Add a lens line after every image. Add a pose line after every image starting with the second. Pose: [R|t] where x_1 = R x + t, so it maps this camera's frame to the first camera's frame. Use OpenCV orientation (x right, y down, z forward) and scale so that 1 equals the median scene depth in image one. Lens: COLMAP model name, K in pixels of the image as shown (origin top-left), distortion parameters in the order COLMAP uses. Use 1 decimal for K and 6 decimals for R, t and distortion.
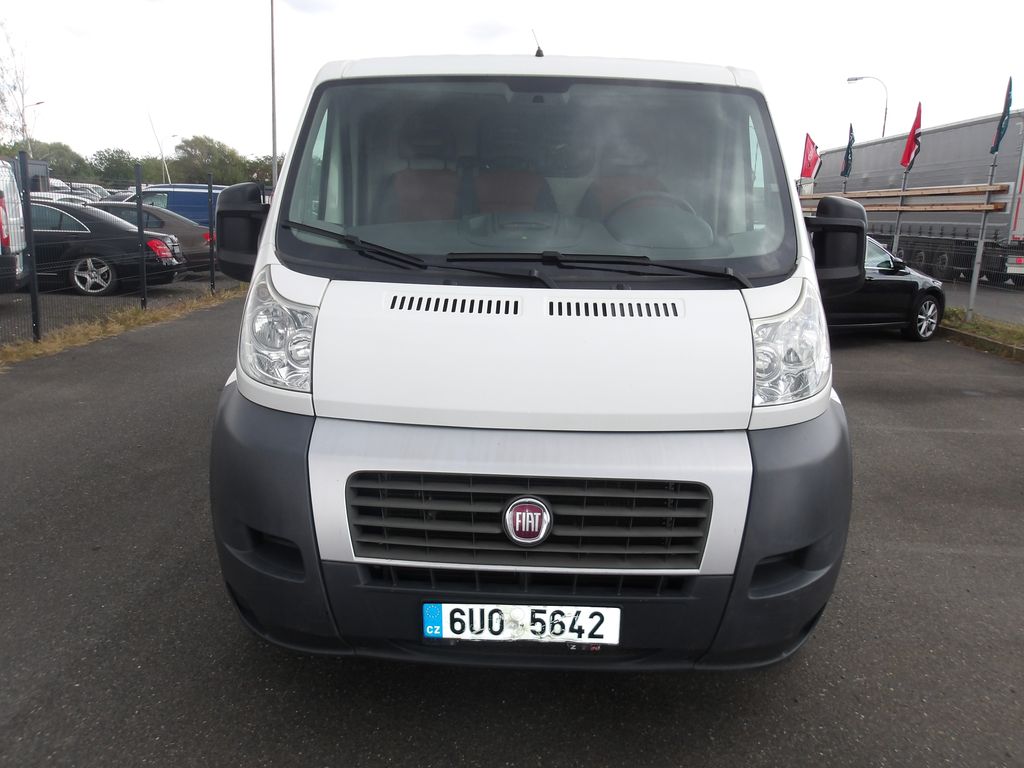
lens RADIAL K [[851.2, 0, 512.0], [0, 851.2, 384.0], [0, 0, 1]] dist [0.013914, -0.014535]
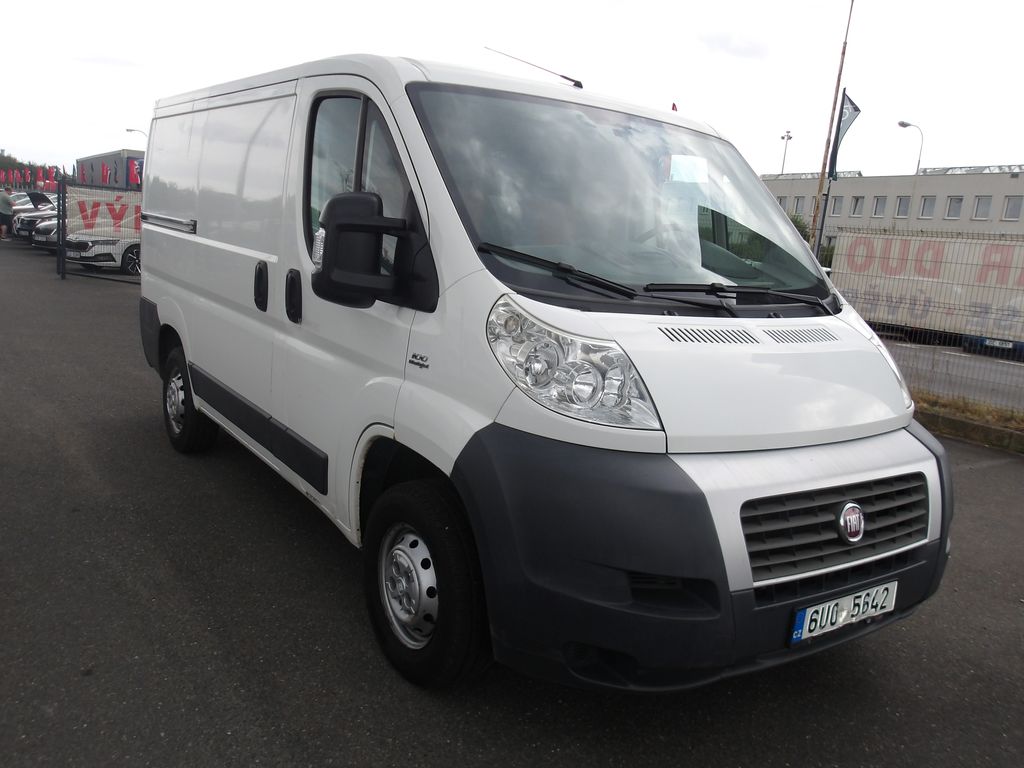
lens RADIAL K [[851.2, 0, 512.0], [0, 851.2, 384.0], [0, 0, 1]] dist [0.013914, -0.014535]
pose [[0.800392, -0.059715, 0.596496, -1.036029], [0.052267, 0.998189, 0.029795, -0.088122], [-0.597194, 0.007330, 0.802063, 0.333940]]
